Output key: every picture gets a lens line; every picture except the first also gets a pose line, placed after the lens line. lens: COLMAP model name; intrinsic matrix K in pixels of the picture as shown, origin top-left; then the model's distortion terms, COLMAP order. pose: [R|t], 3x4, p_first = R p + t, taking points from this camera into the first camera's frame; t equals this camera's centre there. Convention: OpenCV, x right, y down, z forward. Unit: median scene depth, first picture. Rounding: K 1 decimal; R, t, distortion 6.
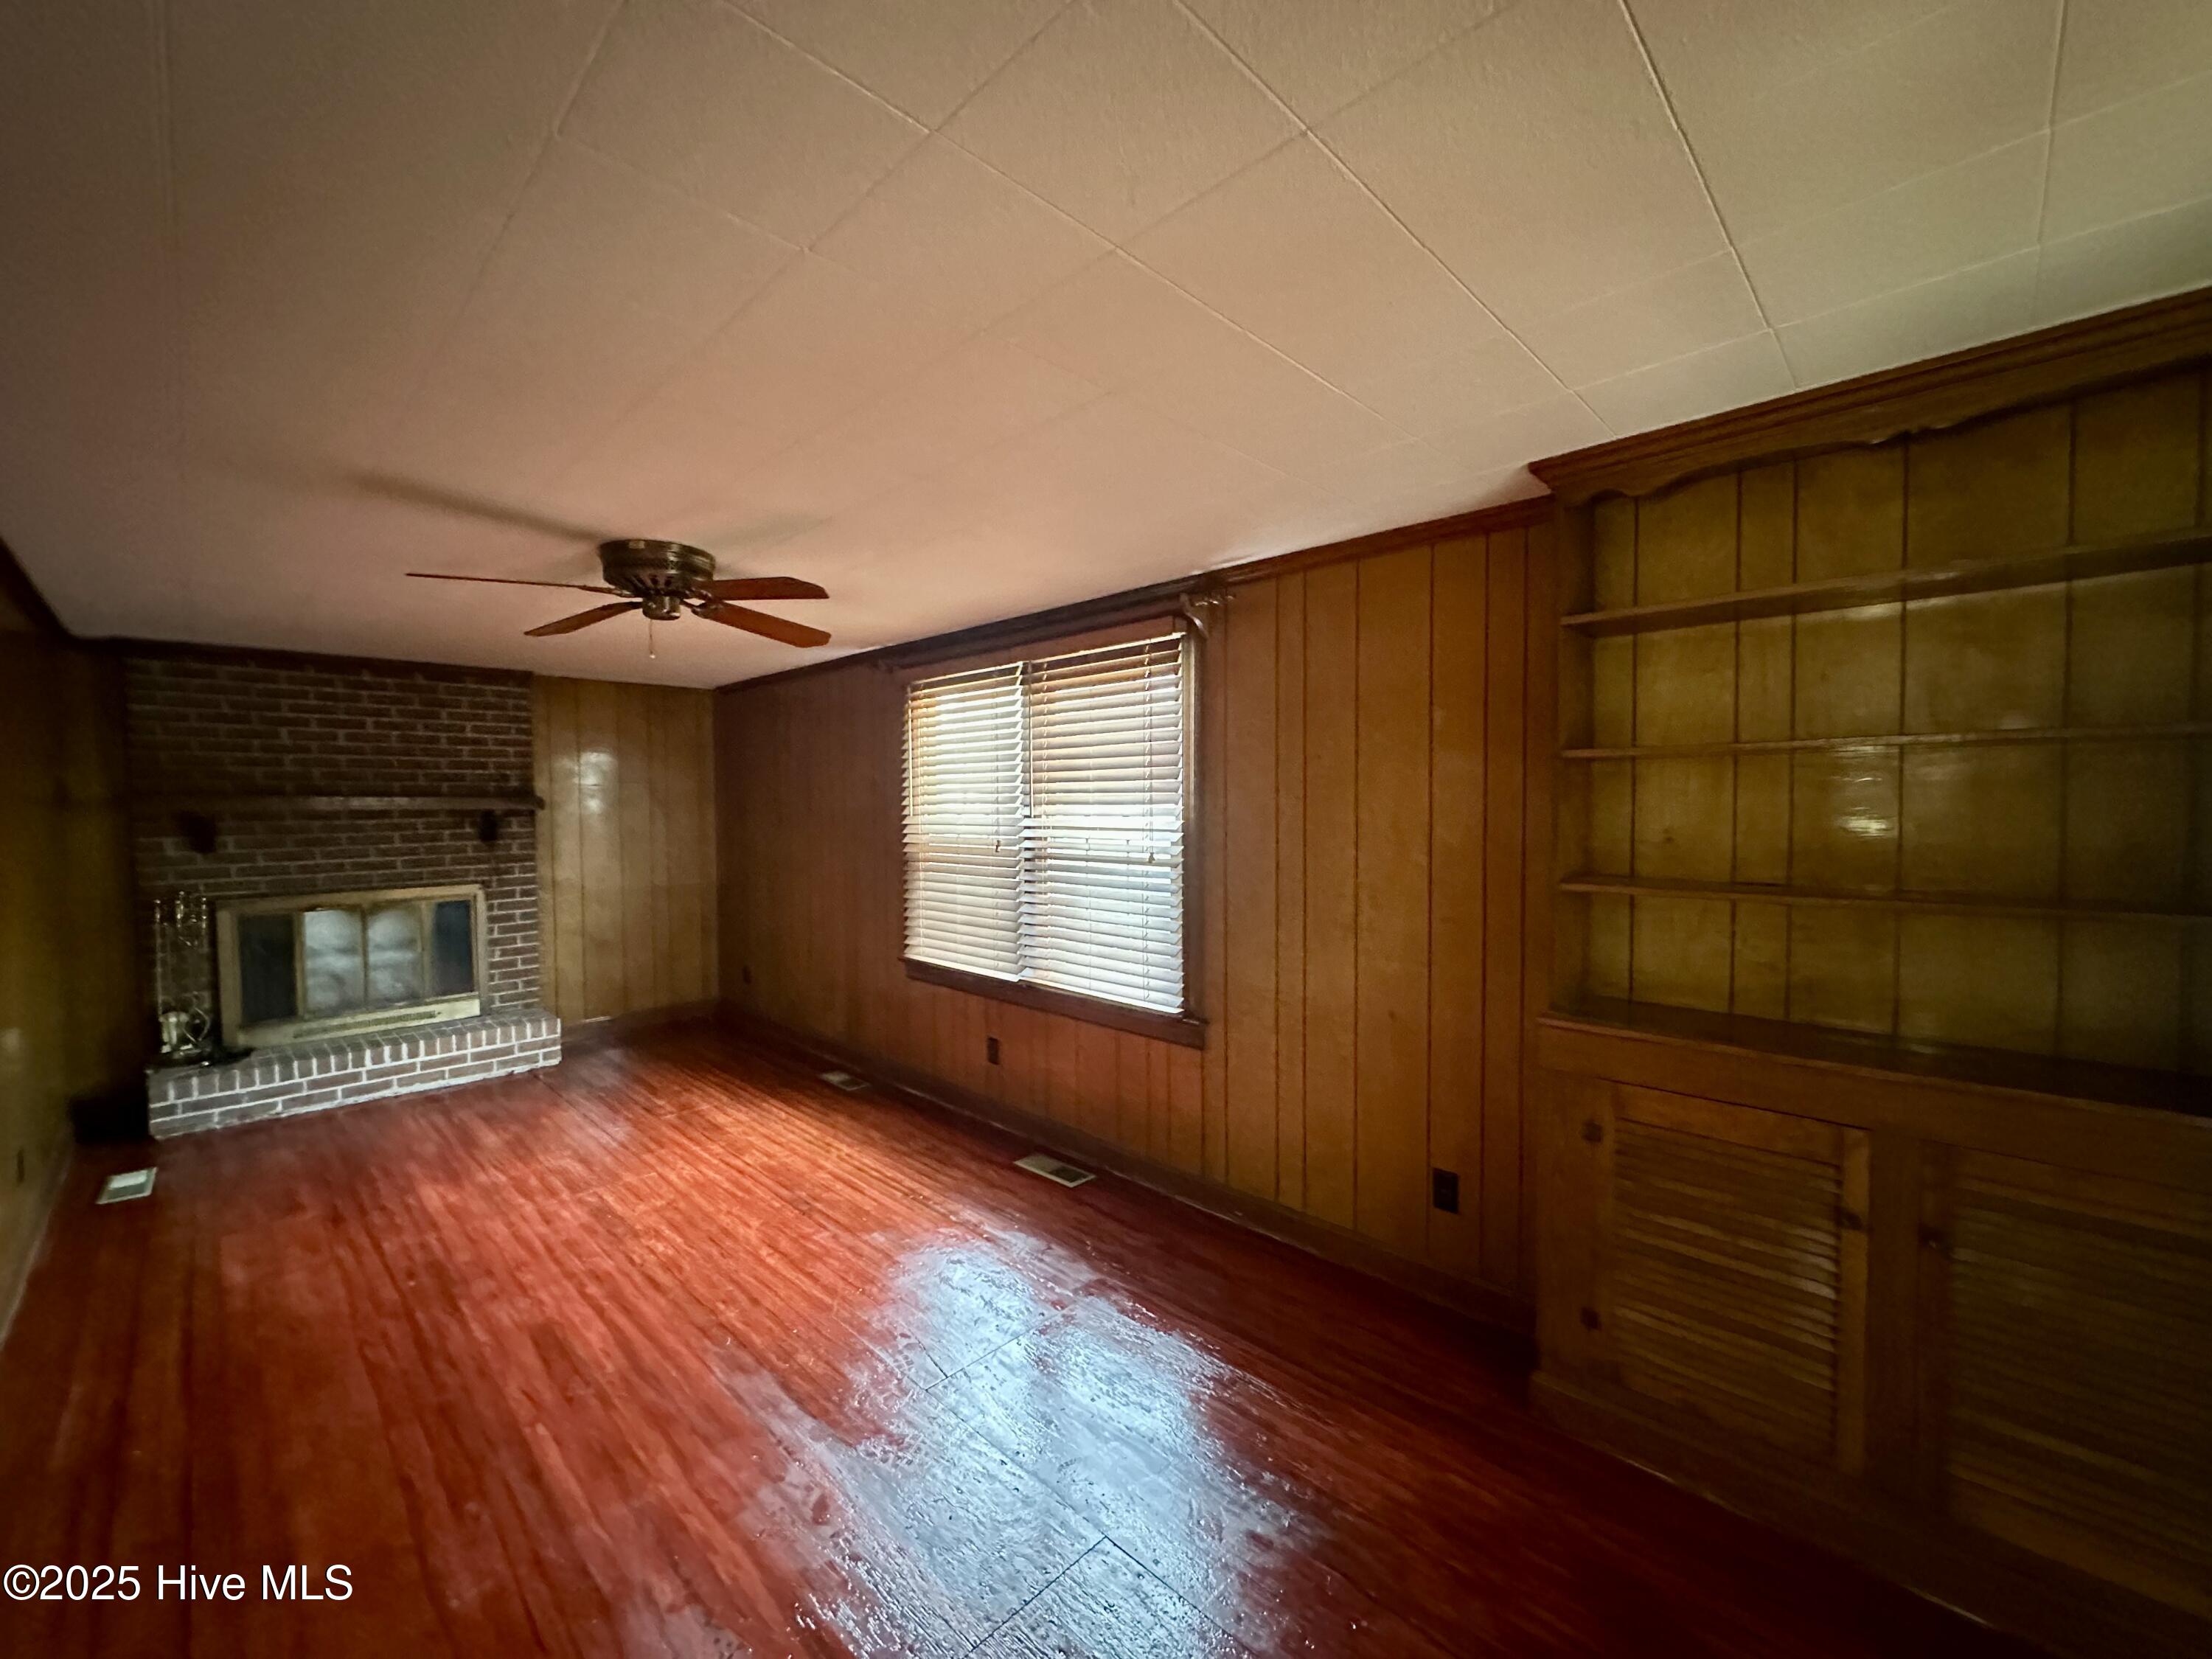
lens RADIAL K [[885.5, 0, 1105.0], [0, 885.5, 830.3], [0, 0, 1]] dist [0.000178, 0.000508]
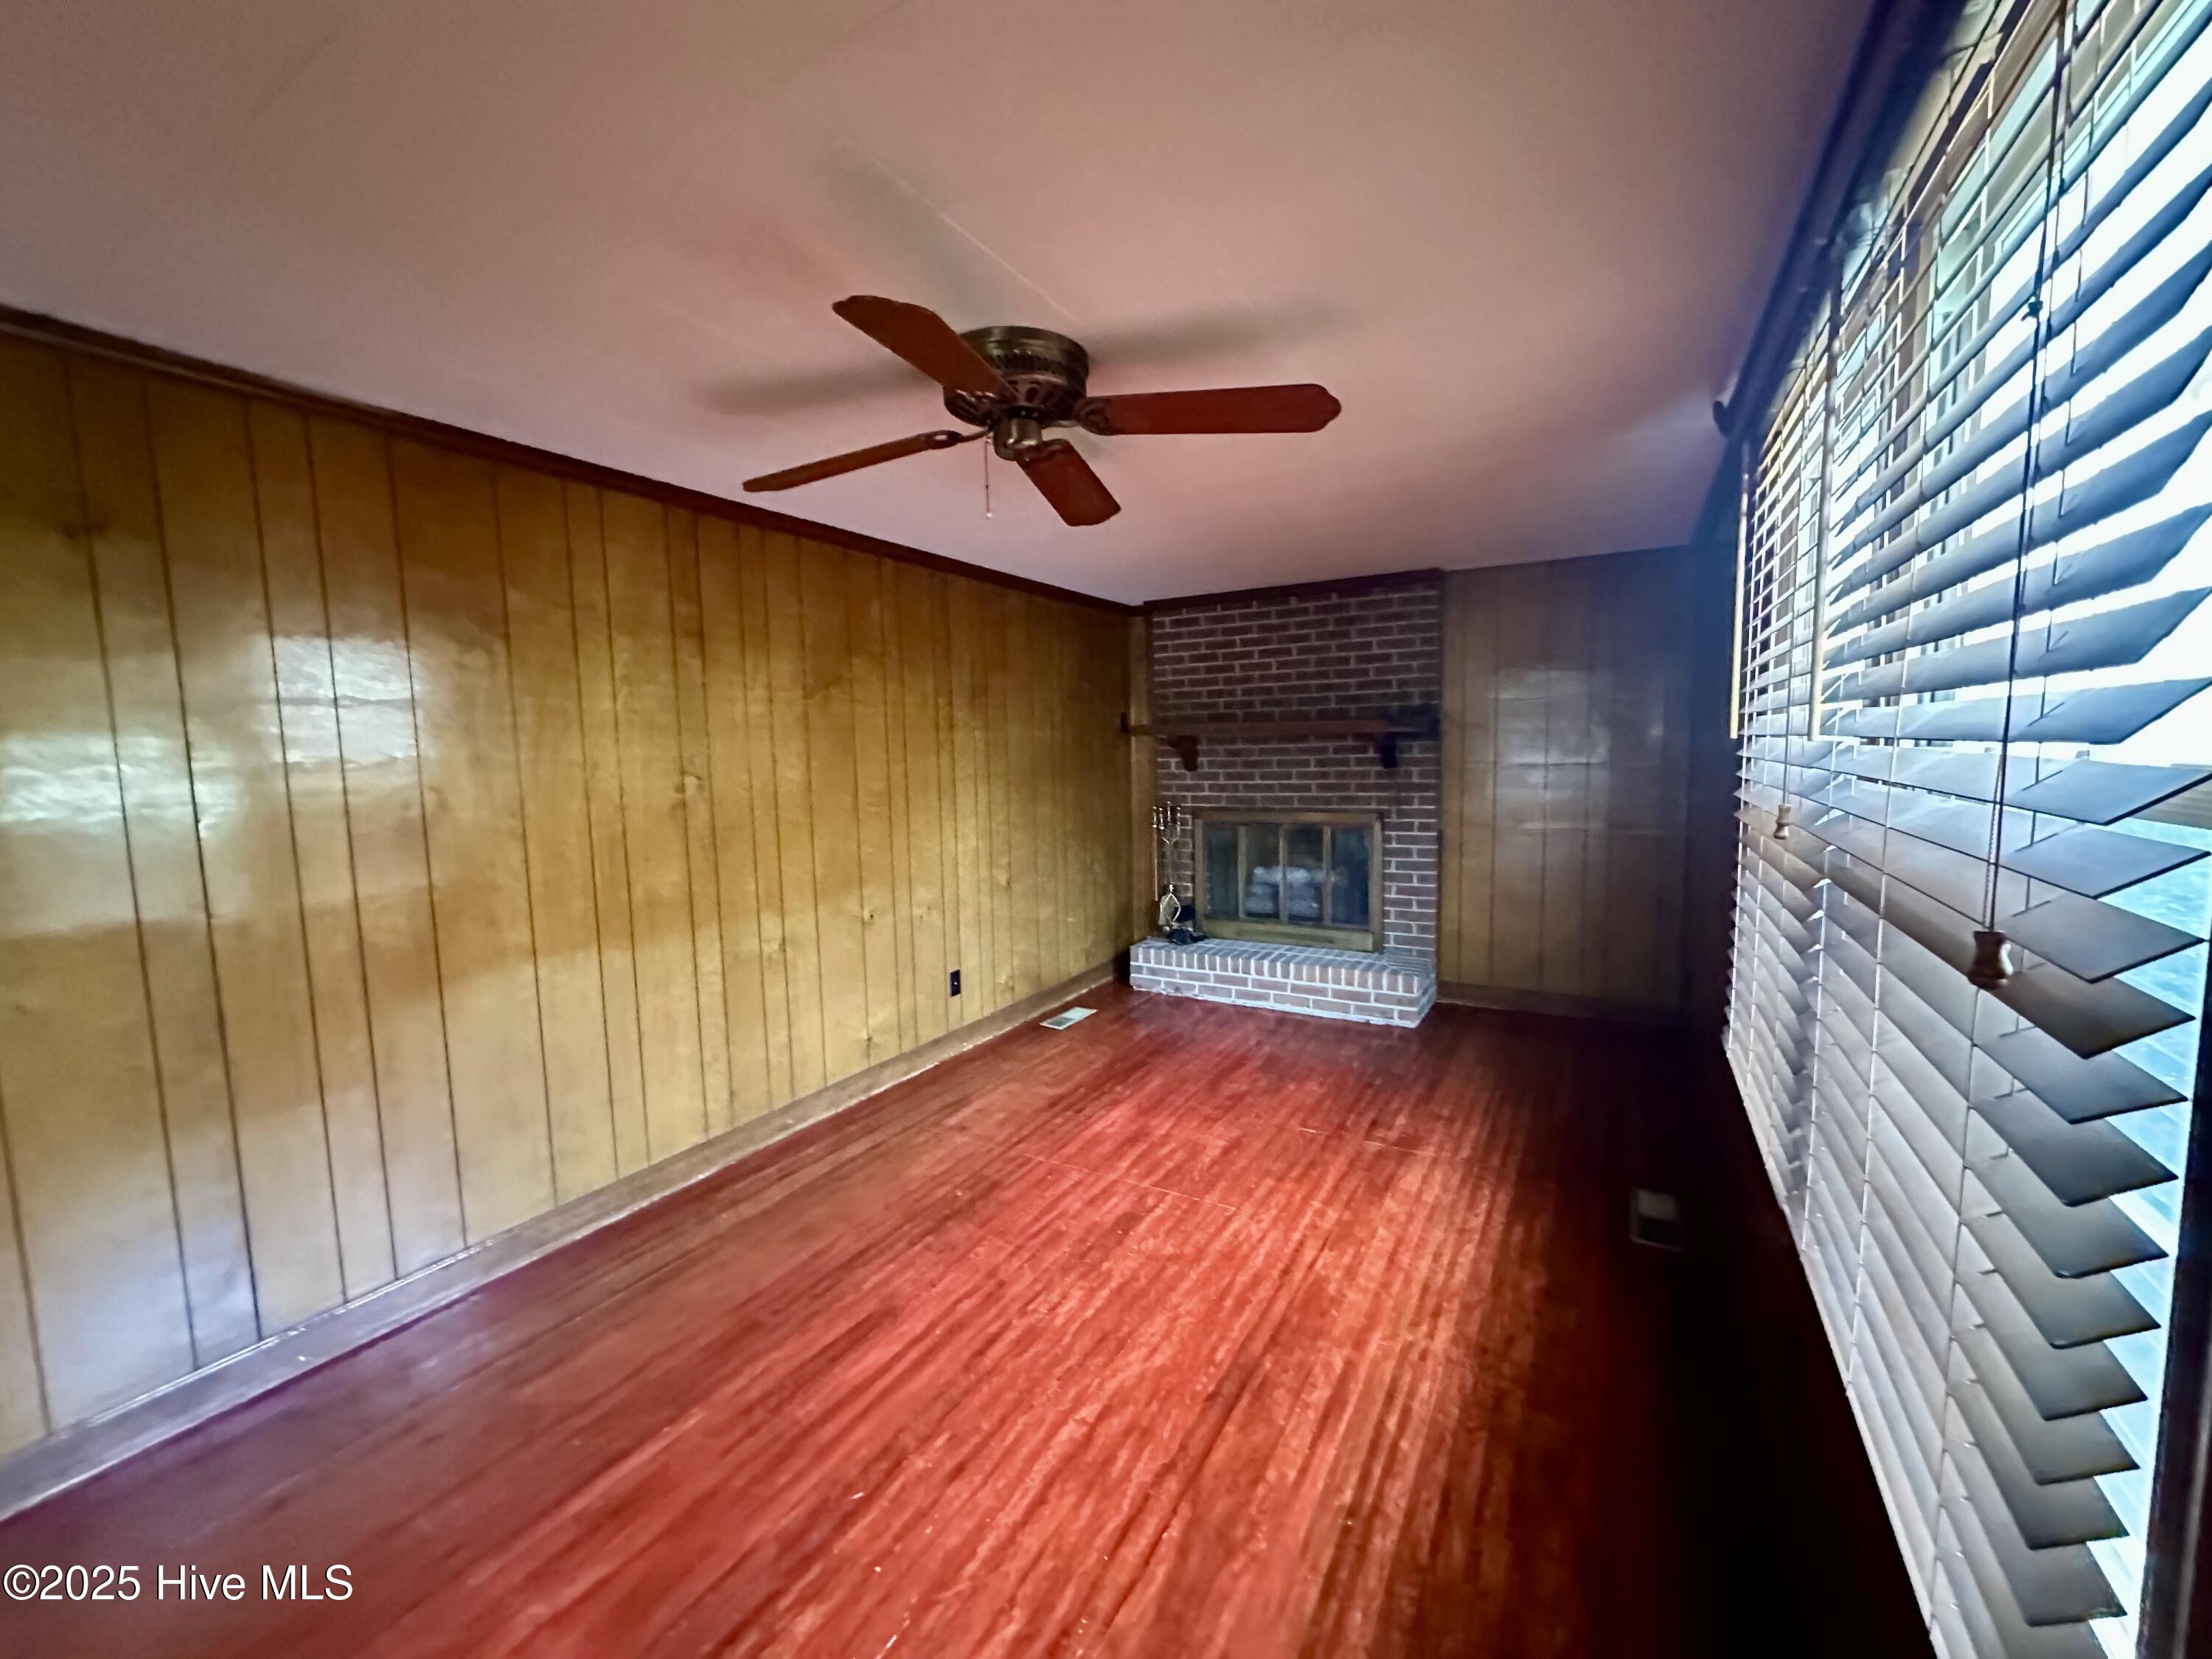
lens RADIAL K [[885.5, 0, 1105.0], [0, 885.5, 830.3], [0, 0, 1]] dist [0.000178, 0.000508]
pose [[0.252411, 0.096664, -0.962780, 0.153920], [-0.012618, 0.995242, 0.096616, -0.009670], [0.967538, -0.012238, 0.252430, 0.640367]]
